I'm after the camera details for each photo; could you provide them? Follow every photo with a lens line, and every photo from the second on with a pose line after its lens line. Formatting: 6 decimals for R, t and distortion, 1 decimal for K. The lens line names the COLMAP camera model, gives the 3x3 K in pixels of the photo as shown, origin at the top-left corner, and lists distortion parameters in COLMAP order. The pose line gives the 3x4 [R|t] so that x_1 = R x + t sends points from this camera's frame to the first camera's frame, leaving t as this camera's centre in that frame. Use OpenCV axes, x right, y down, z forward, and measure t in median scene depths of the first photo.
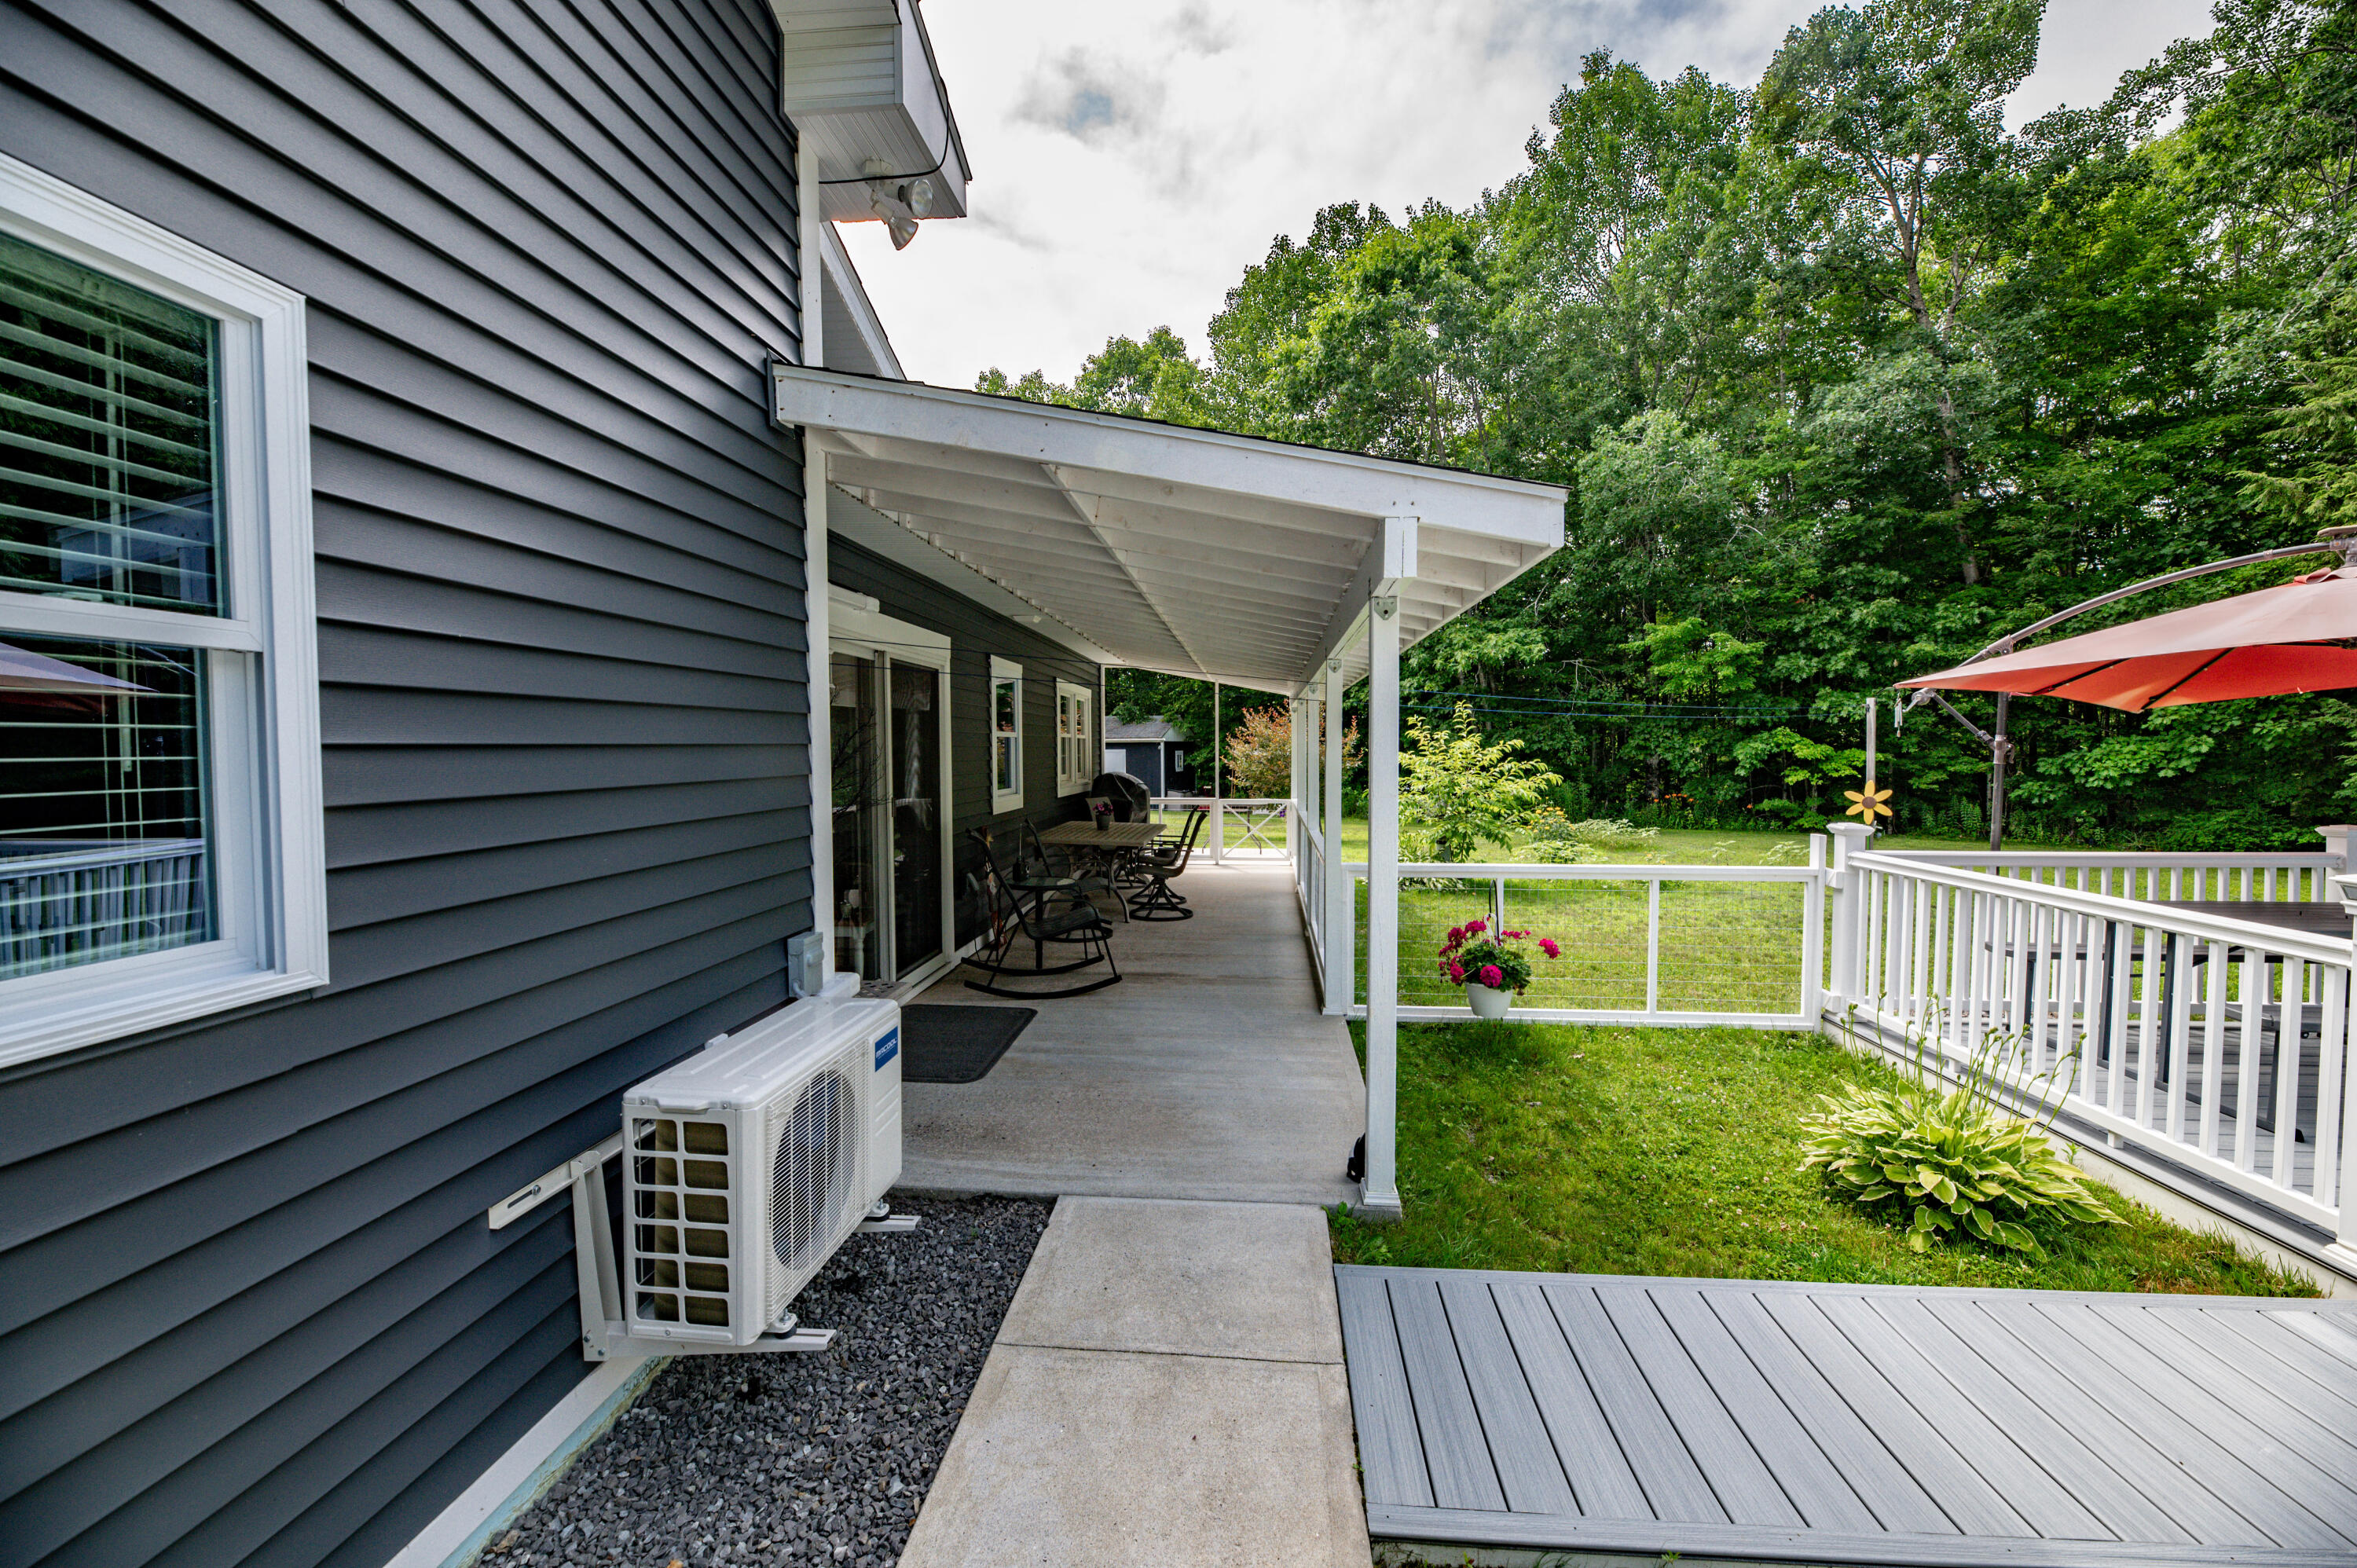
lens RADIAL K [[978.0, 0, 1178.5], [0, 978.0, 784.0], [0, 0, 1]] dist [-0.000453, -0.000030]
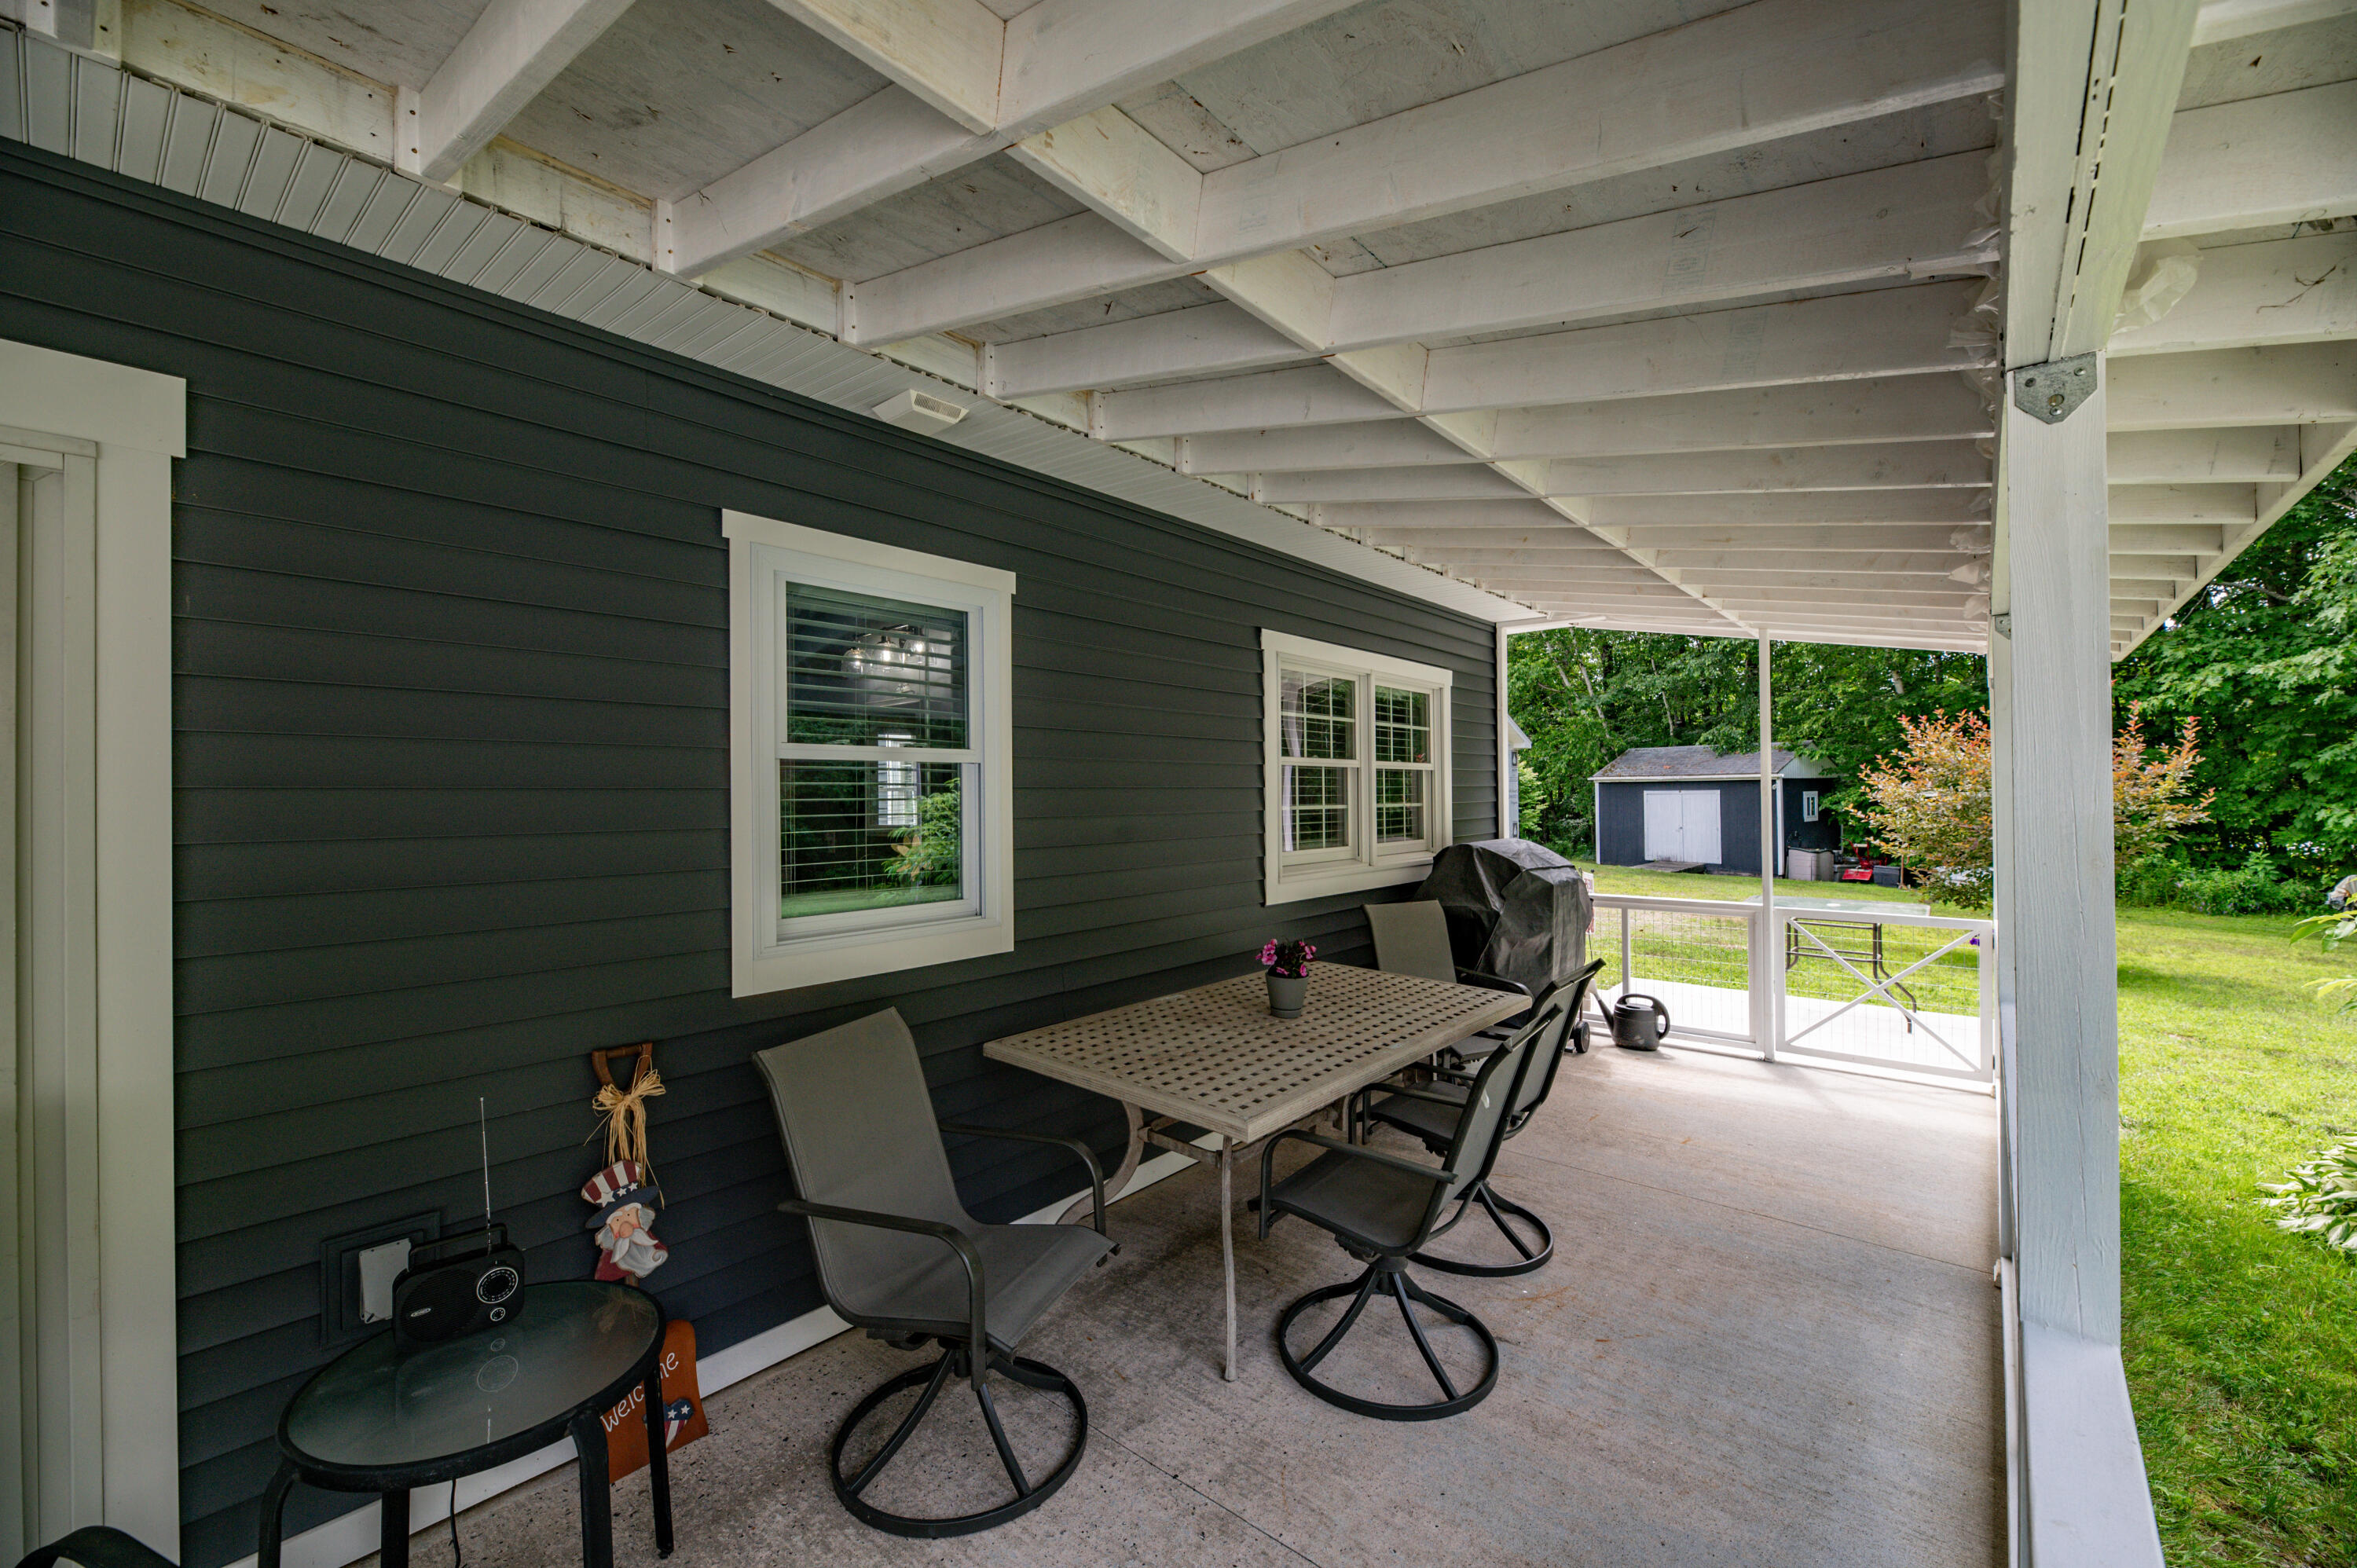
lens RADIAL K [[978.0, 0, 1178.5], [0, 978.0, 784.0], [0, 0, 1]] dist [-0.000453, -0.000030]
pose [[0.810861, -0.005737, -0.585211, 0.059507], [-0.018345, 0.999211, -0.035215, -0.012945], [0.584952, 0.039290, 0.810116, 0.333354]]
